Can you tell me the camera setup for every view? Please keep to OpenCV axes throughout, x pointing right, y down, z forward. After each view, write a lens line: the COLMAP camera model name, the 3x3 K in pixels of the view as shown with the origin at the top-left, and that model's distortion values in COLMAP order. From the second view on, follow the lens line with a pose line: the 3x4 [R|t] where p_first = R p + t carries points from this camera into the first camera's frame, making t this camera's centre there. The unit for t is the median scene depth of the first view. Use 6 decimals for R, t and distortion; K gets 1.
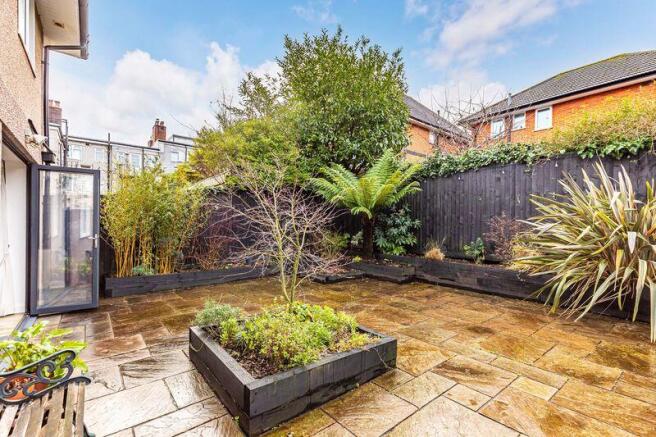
lens RADIAL K [[298.1, 0, 328.5], [0, 298.1, 222.1], [0, 0, 1]] dist [0.003900, 0.000059]
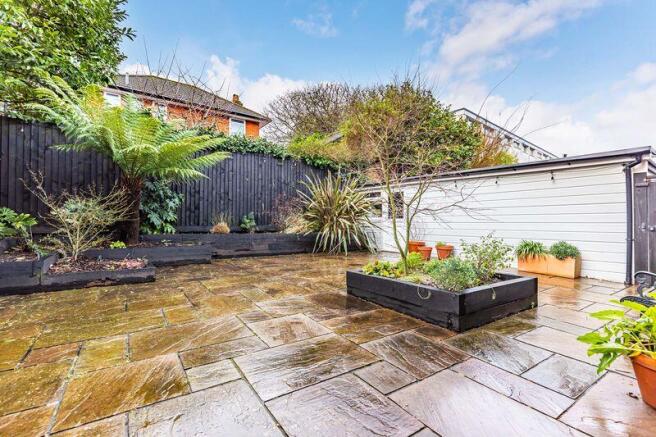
lens RADIAL K [[298.1, 0, 329.0], [0, 298.1, 218.6], [0, 0, 1]] dist [0.003900, 0.000059]
pose [[0.077000, 0.005701, 0.997015, -0.624632], [-0.008421, 0.999952, -0.005067, 0.078146], [-0.996996, -0.008006, 0.077044, 0.585317]]
